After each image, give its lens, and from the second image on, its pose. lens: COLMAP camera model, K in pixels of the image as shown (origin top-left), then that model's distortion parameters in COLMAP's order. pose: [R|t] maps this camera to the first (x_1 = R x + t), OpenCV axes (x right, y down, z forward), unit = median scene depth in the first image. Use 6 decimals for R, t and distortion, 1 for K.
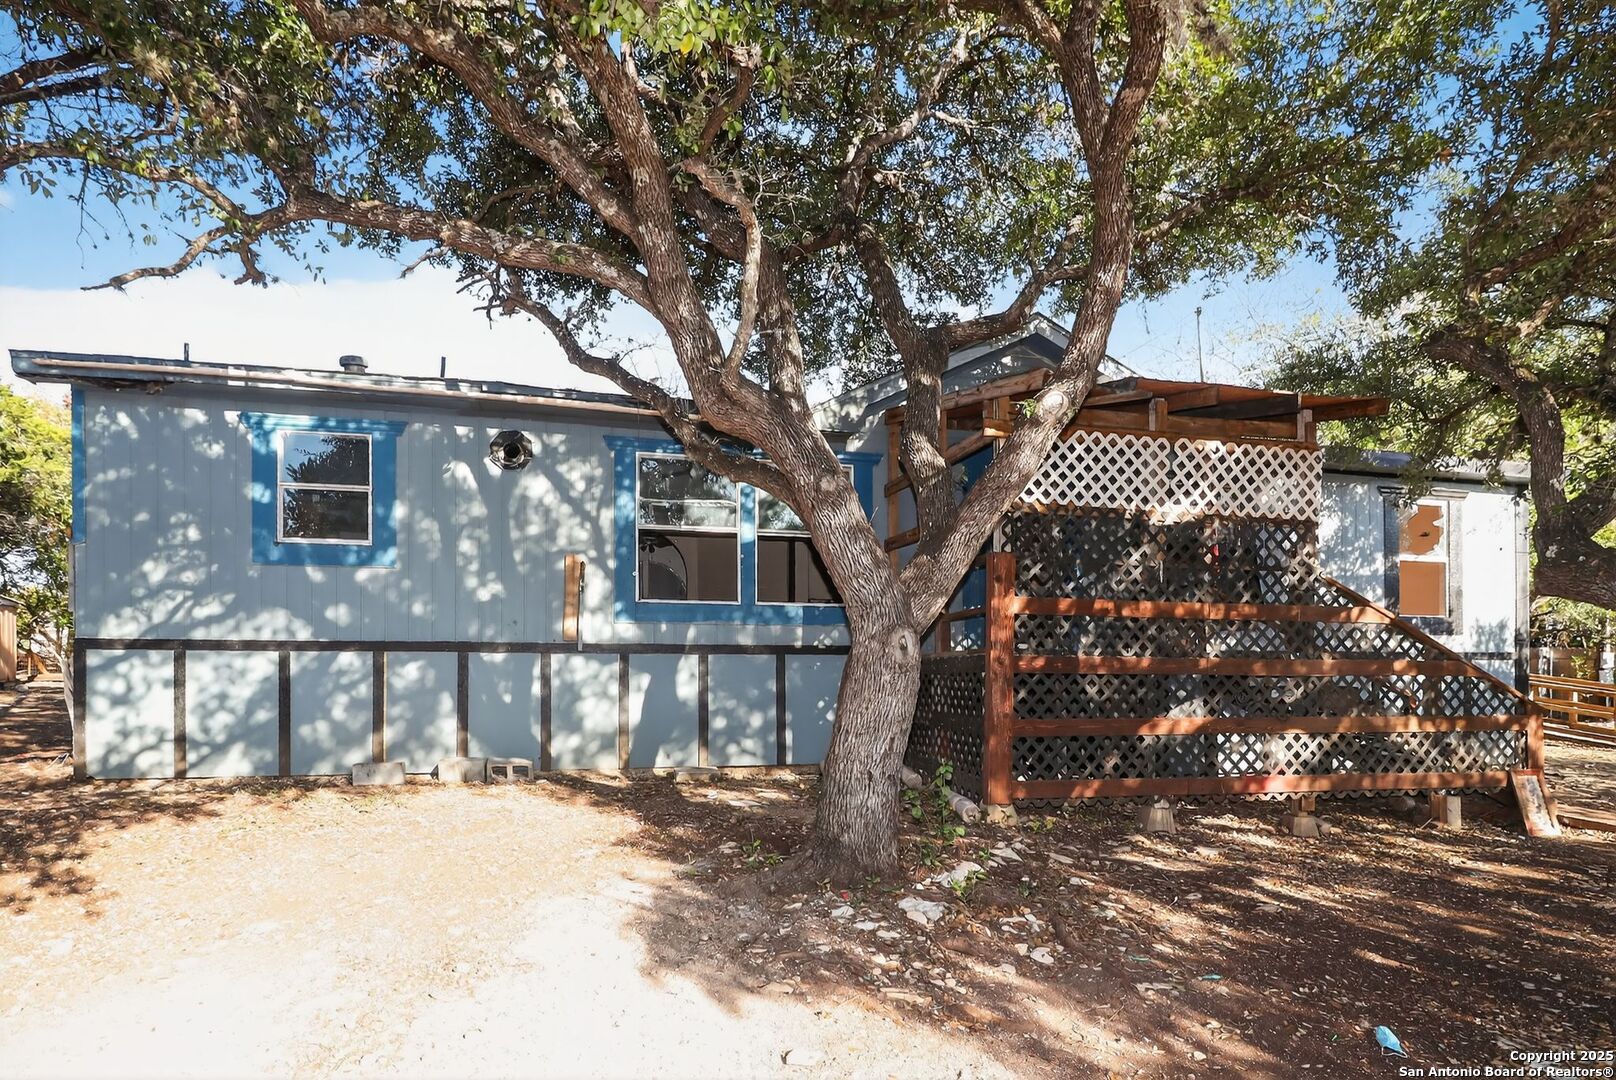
lens RADIAL K [[710.9, 0, 807.7], [0, 710.9, 502.8], [0, 0, 1]] dist [0.002565, -0.008937]
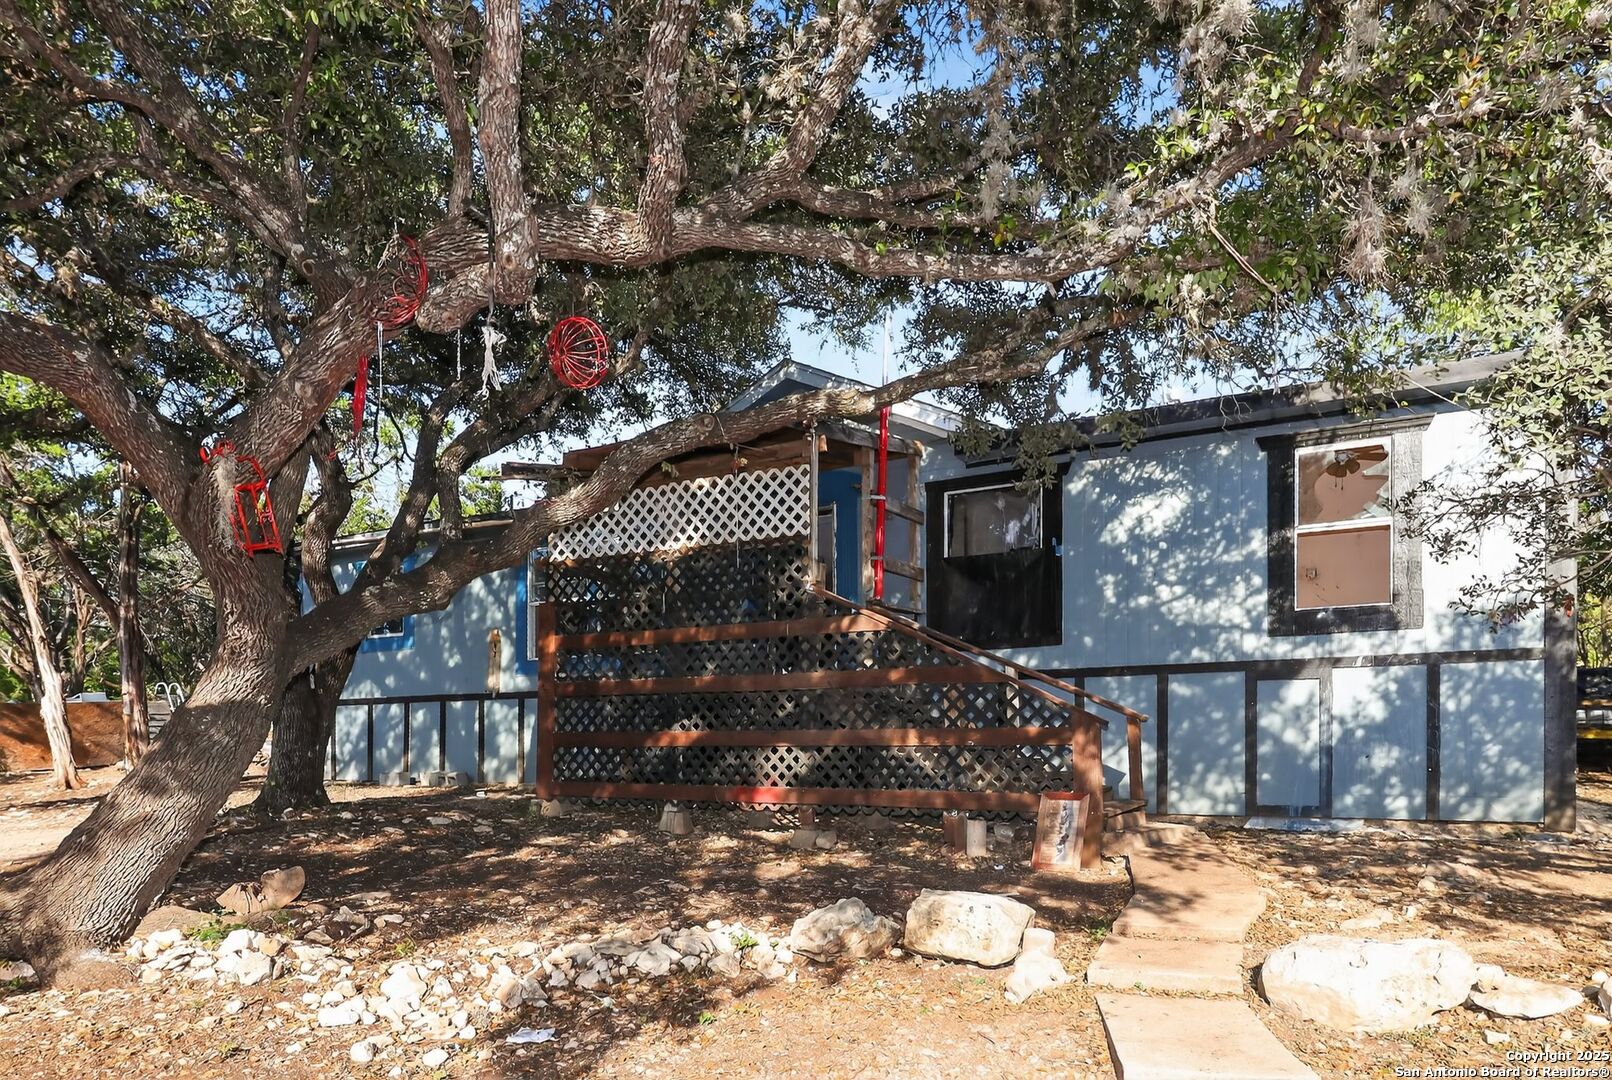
lens RADIAL K [[759.2, 0, 772.9], [0, 759.2, 531.6], [0, 0, 1]] dist [-0.001551, -0.012380]
pose [[0.817303, -0.161840, -0.553014, 1.042872], [0.139391, 0.986772, -0.082773, 0.085654], [0.559094, -0.009435, 0.829050, 0.070768]]
